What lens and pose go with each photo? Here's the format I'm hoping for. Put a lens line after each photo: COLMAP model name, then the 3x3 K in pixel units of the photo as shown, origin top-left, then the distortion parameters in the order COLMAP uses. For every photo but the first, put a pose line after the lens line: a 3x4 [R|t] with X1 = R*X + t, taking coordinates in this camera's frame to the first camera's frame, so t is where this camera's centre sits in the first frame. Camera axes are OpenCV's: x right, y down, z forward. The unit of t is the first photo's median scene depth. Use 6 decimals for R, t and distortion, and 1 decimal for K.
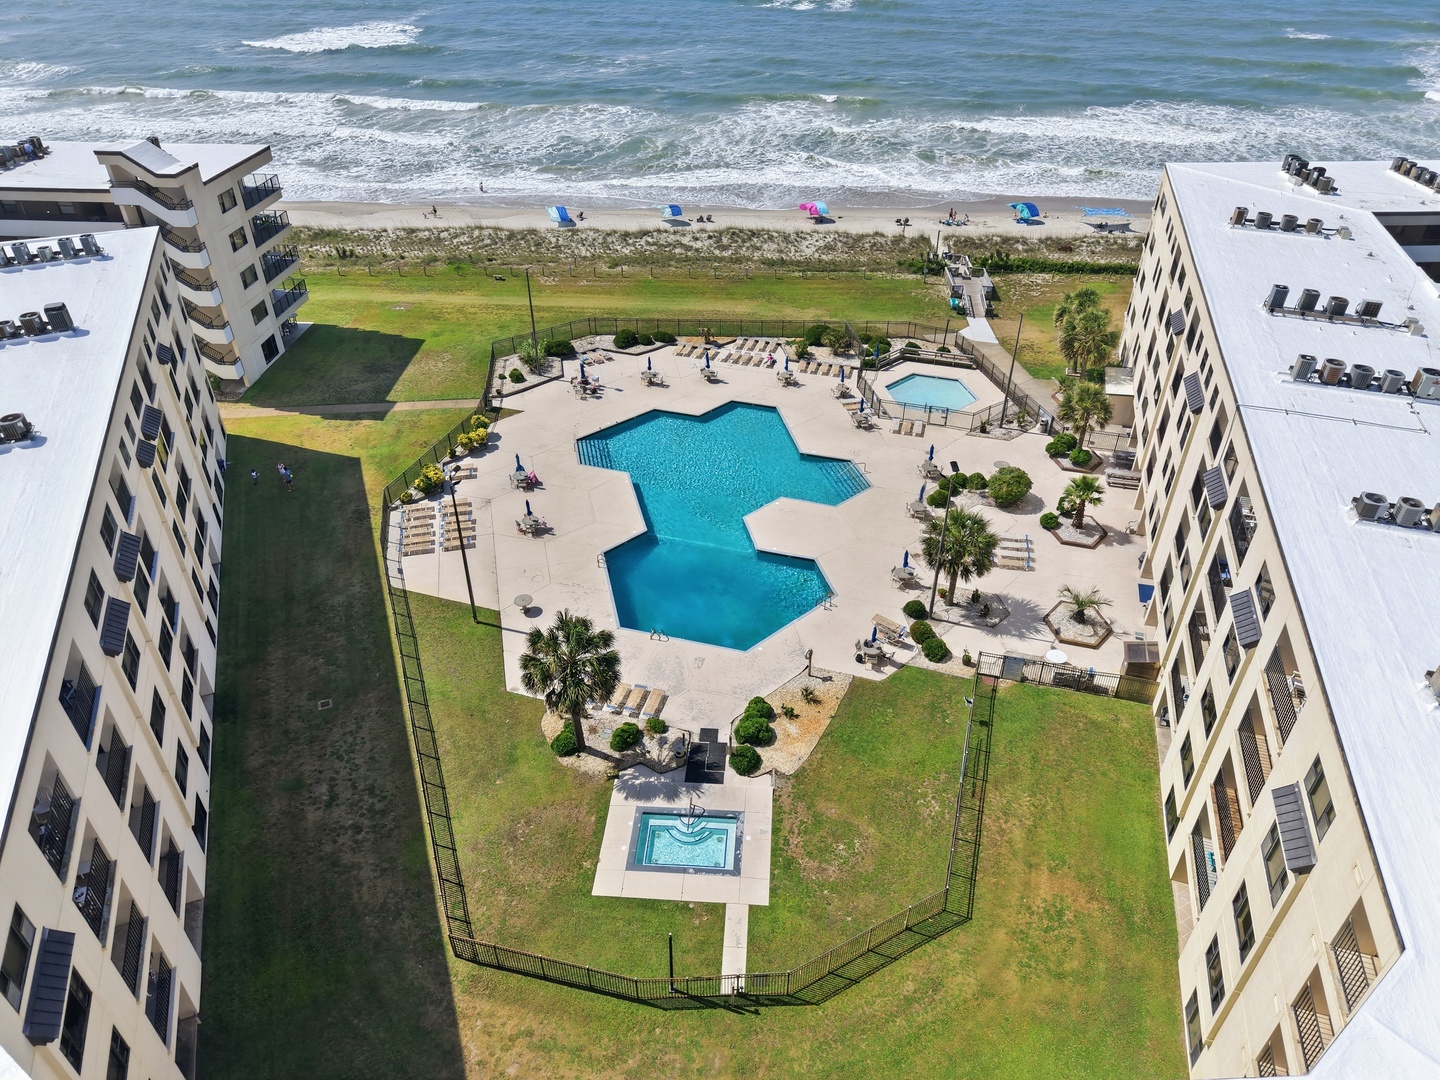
lens RADIAL K [[962.1, 0, 720.0], [0, 962.1, 540.0], [0, 0, 1]] dist [0.002972, -0.002154]
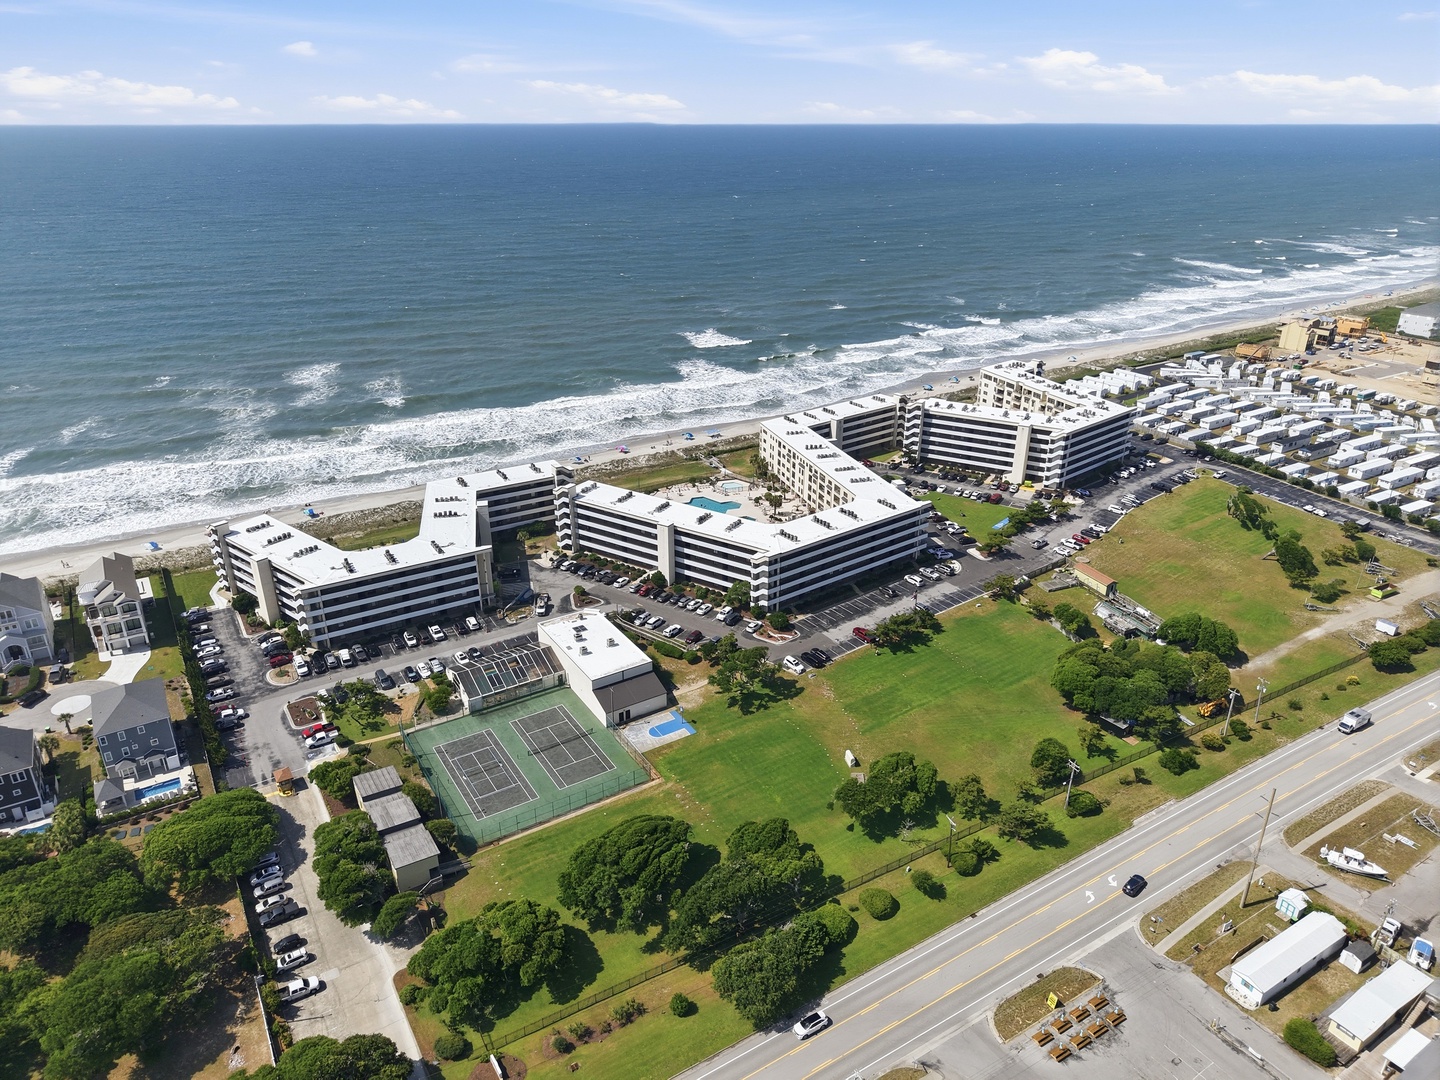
lens RADIAL K [[962.1, 0, 720.0], [0, 962.1, 540.0], [0, 0, 1]] dist [0.002972, -0.002154]
pose [[0.815302, -0.234415, 0.529465, -2.202651], [0.336495, 0.935950, -0.103775, 0.501686], [-0.471226, 0.262770, 0.841961, -2.511337]]
